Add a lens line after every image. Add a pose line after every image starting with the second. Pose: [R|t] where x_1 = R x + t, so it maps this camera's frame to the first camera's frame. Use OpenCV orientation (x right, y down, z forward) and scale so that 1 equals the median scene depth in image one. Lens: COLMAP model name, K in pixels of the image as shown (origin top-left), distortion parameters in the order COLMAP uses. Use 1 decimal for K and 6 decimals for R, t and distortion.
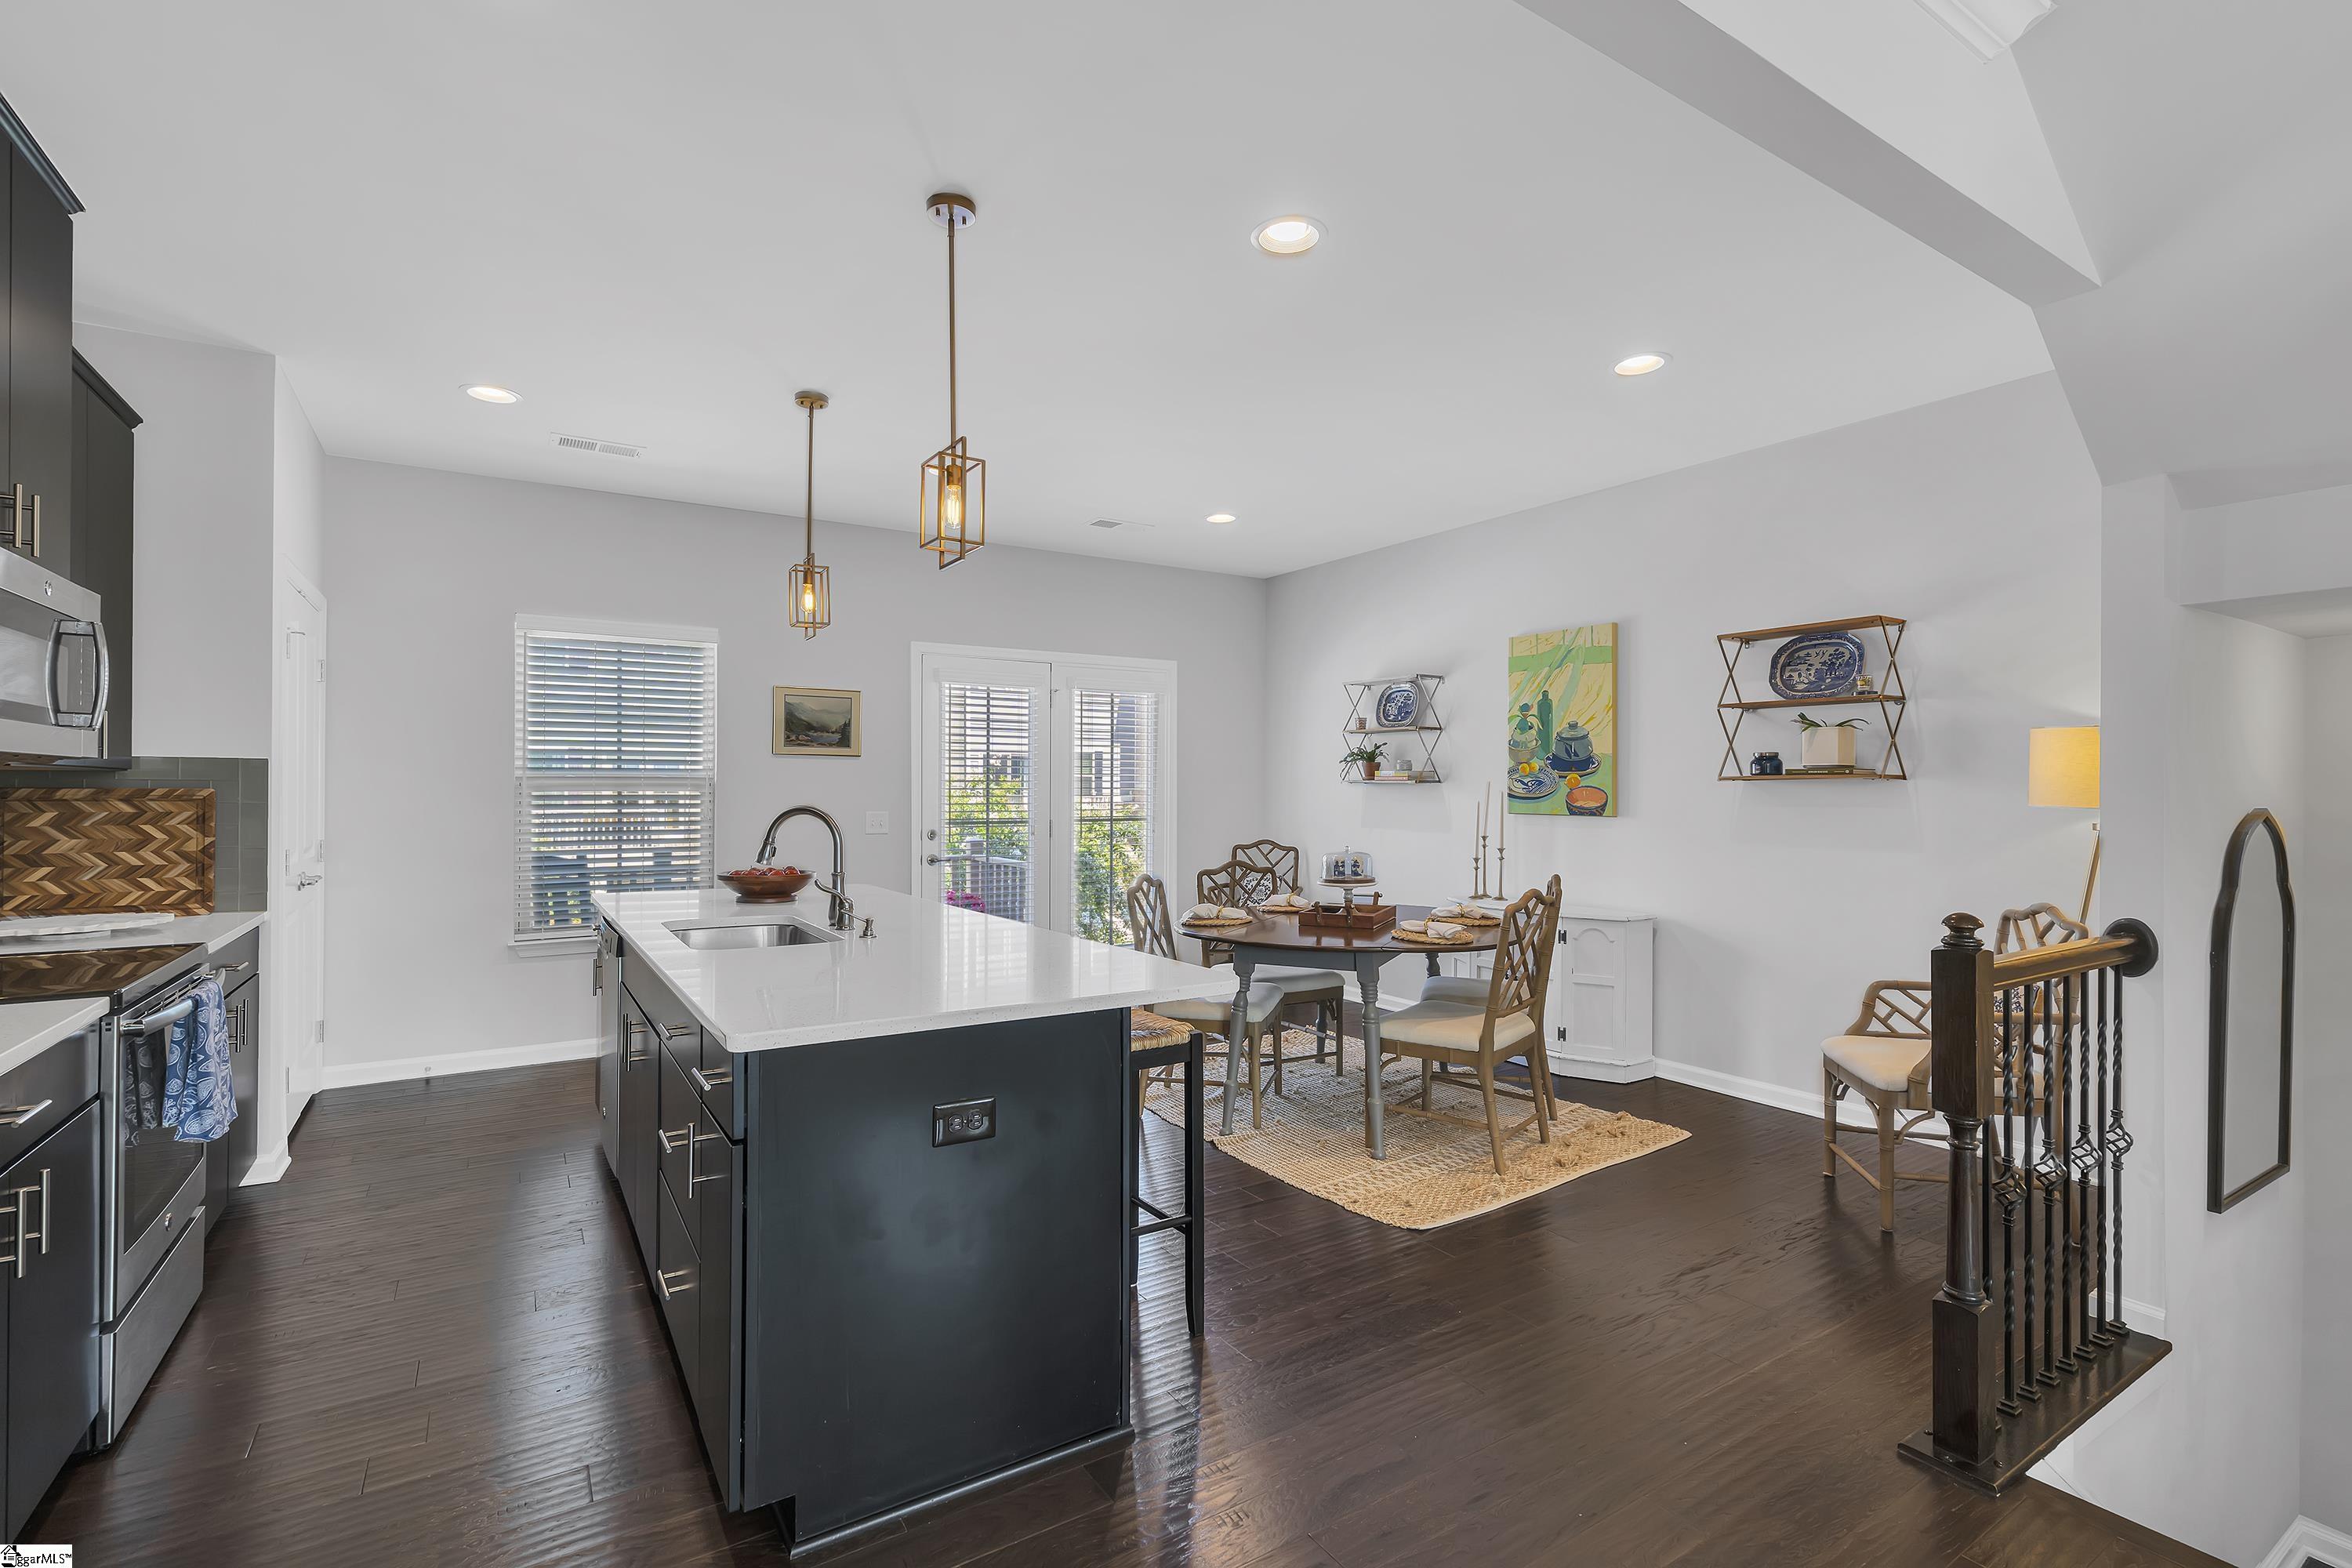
lens RADIAL K [[1037.8, 0, 1186.8], [0, 1037.8, 784.0], [0, 0, 1]] dist [-0.012519, -0.000324]
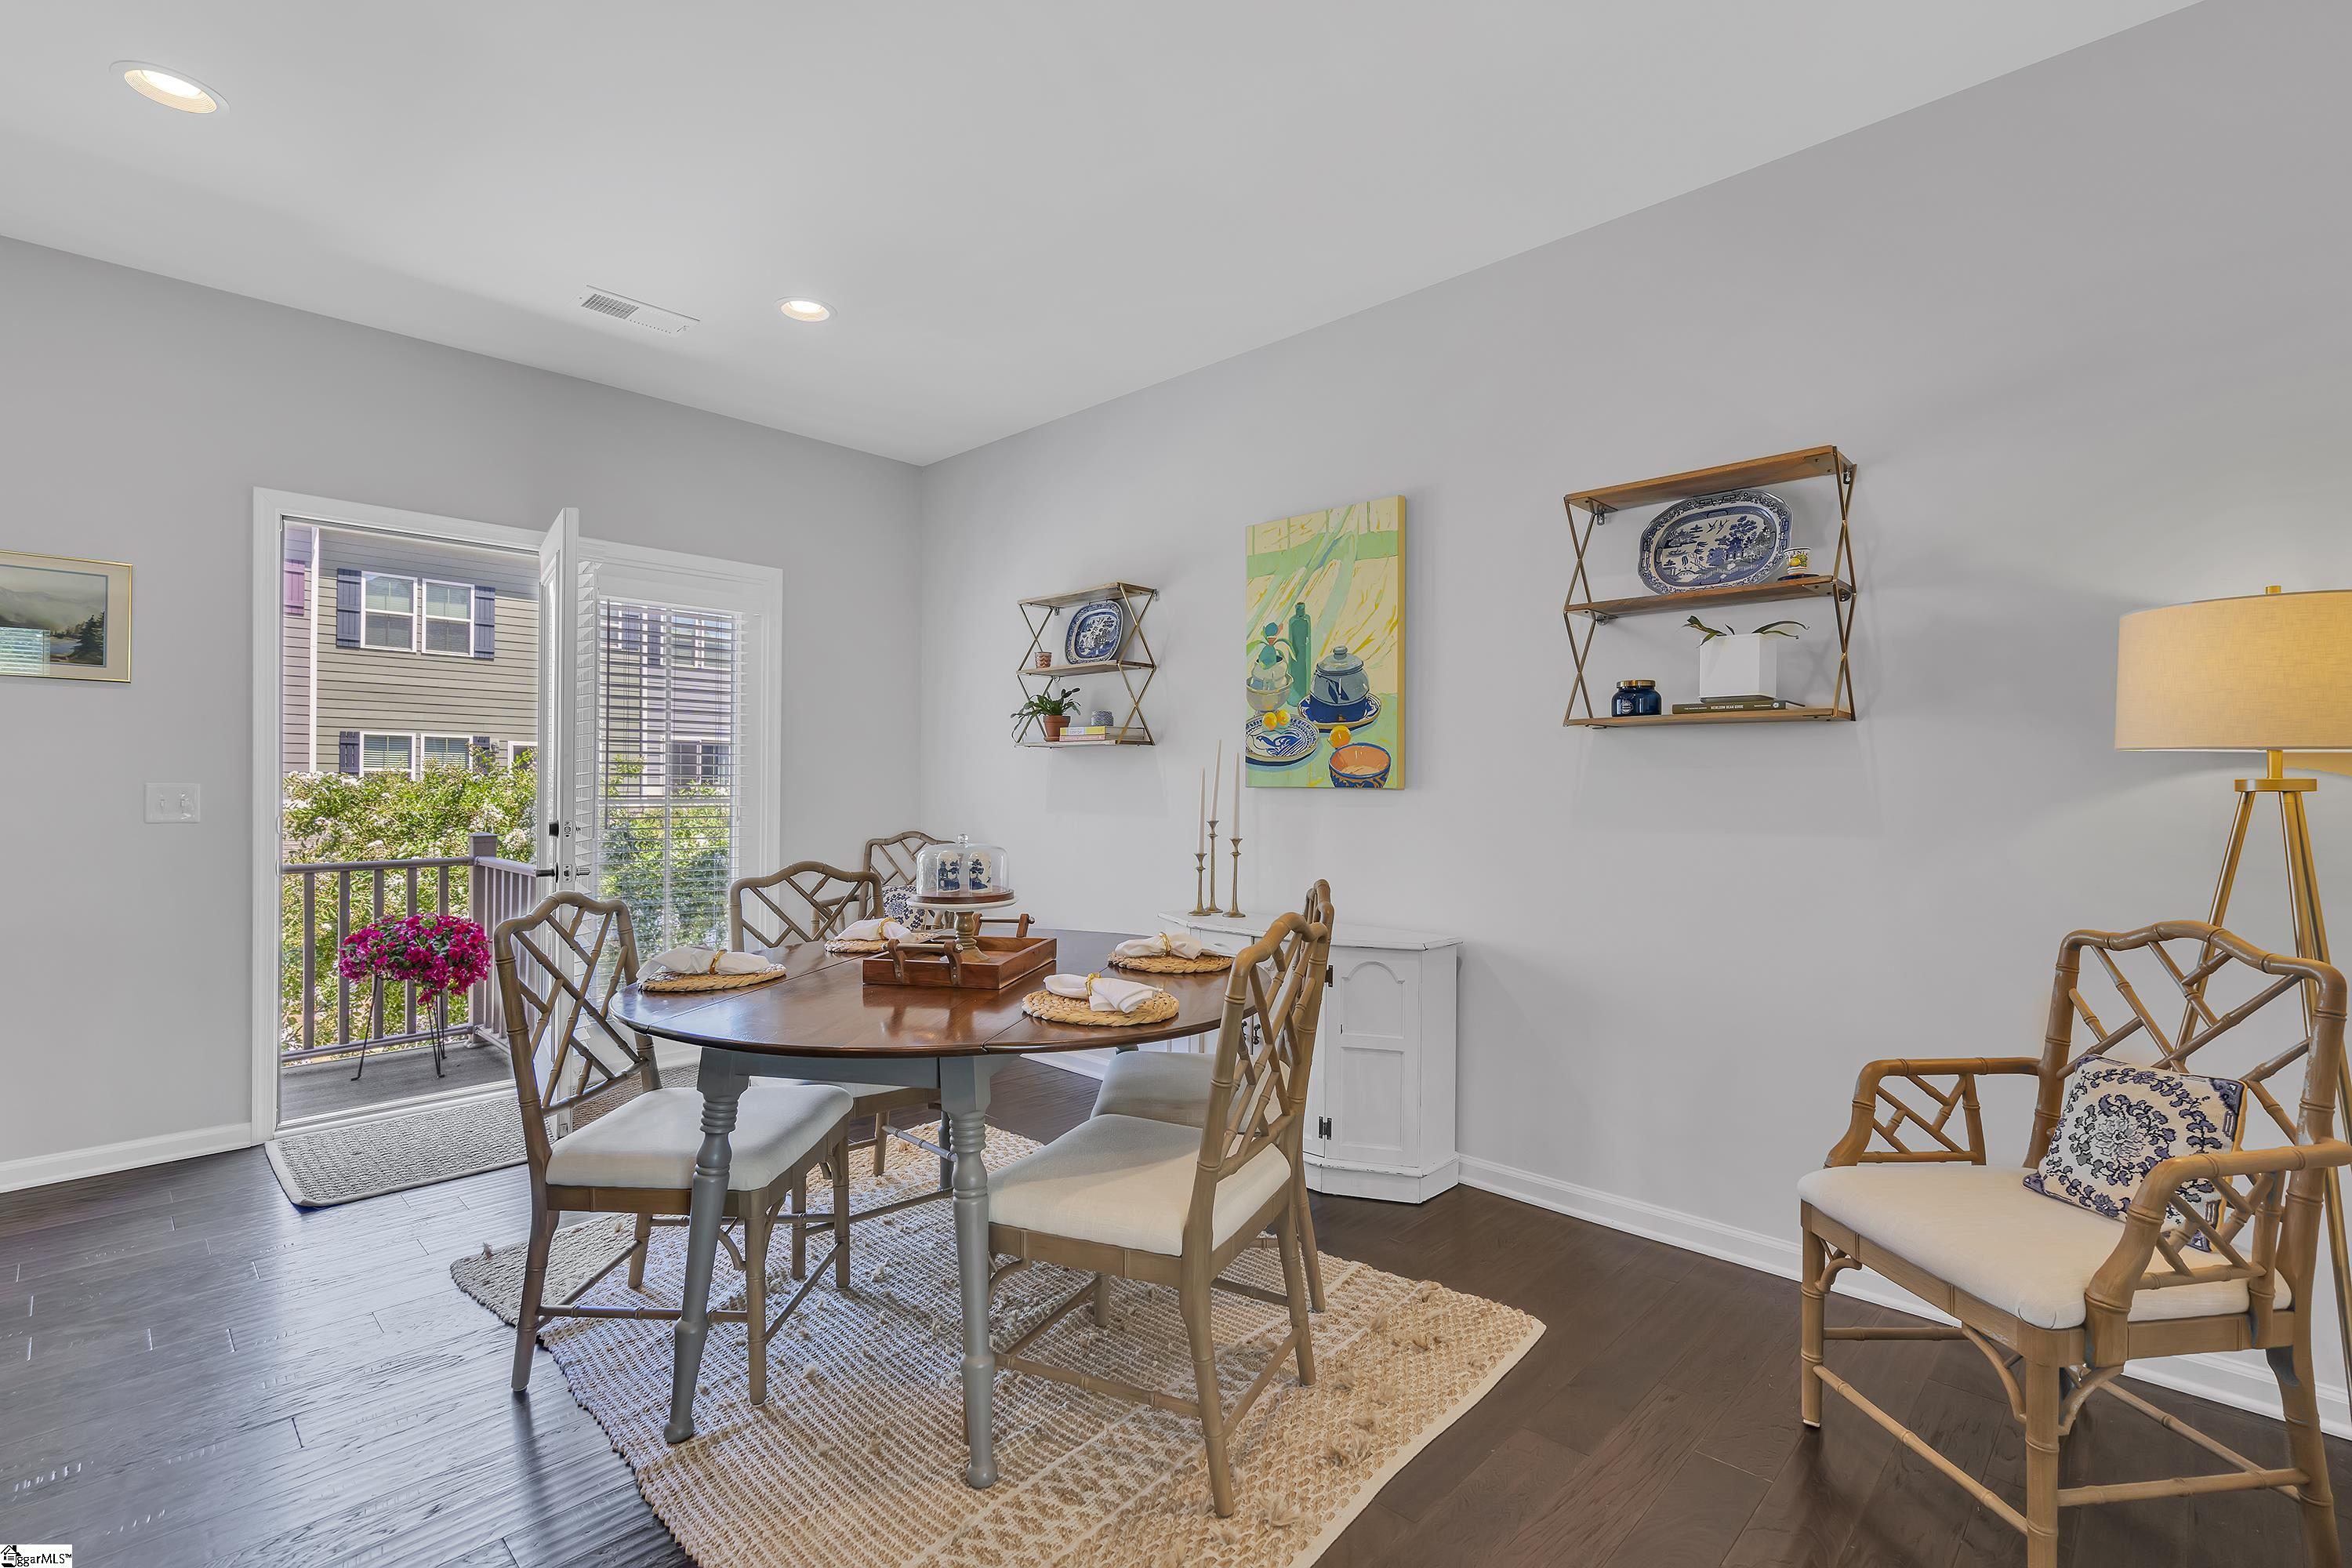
lens RADIAL K [[1037.8, 0, 1200.1], [0, 1037.8, 795.9], [0, 0, 1]] dist [-0.012519, -0.000324]
pose [[0.968248, 0.001804, 0.249986, 0.138357], [-0.004686, 0.999929, 0.010934, 0.033370], [-0.249949, -0.011759, 0.968188, 0.437317]]
